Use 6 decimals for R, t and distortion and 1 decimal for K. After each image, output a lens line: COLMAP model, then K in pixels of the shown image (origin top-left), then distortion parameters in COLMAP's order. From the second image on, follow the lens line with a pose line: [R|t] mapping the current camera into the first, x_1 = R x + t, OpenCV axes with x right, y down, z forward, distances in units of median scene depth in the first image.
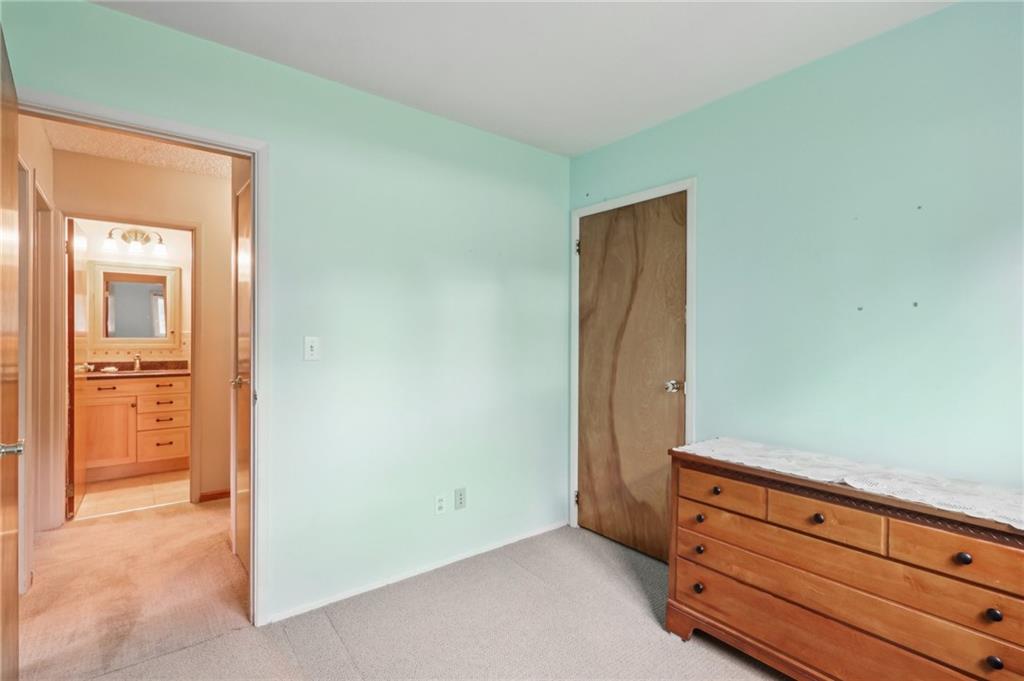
lens RADIAL K [[478.9, 0, 501.3], [0, 478.9, 339.5], [0, 0, 1]] dist [0.000163, 0.000565]
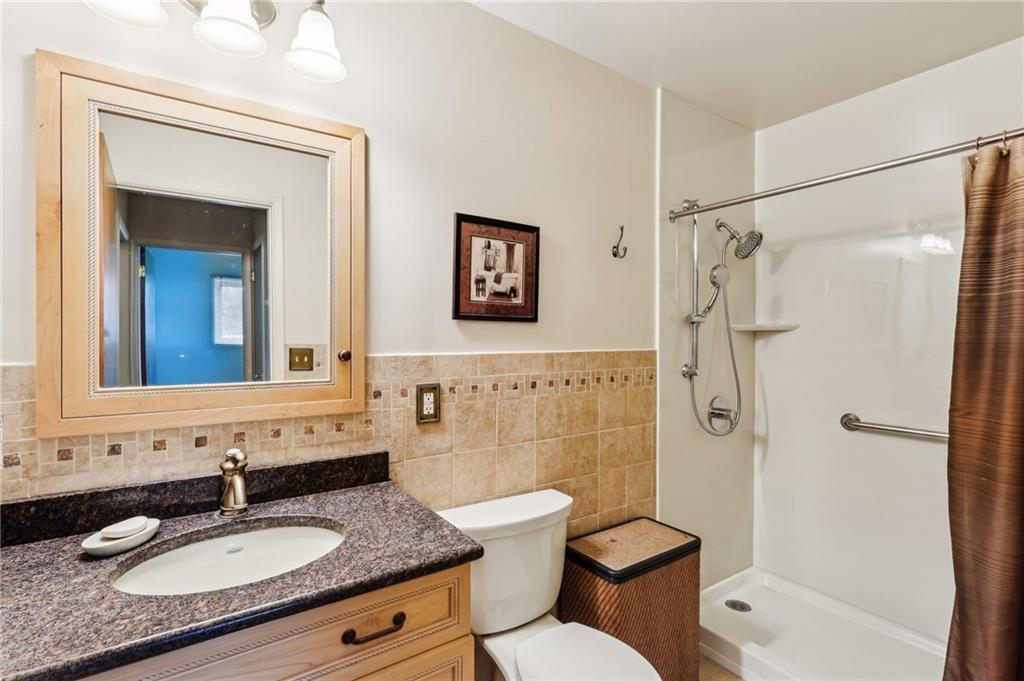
lens RADIAL K [[477.8, 0, 509.2], [0, 477.8, 337.4], [0, 0, 1]] dist [-0.009783, -0.000125]
pose [[0.999048, -0.002553, -0.043544, -0.582555], [0.002480, 0.999995, -0.001728, -0.026032], [0.043548, 0.001618, 0.999050, 0.729253]]
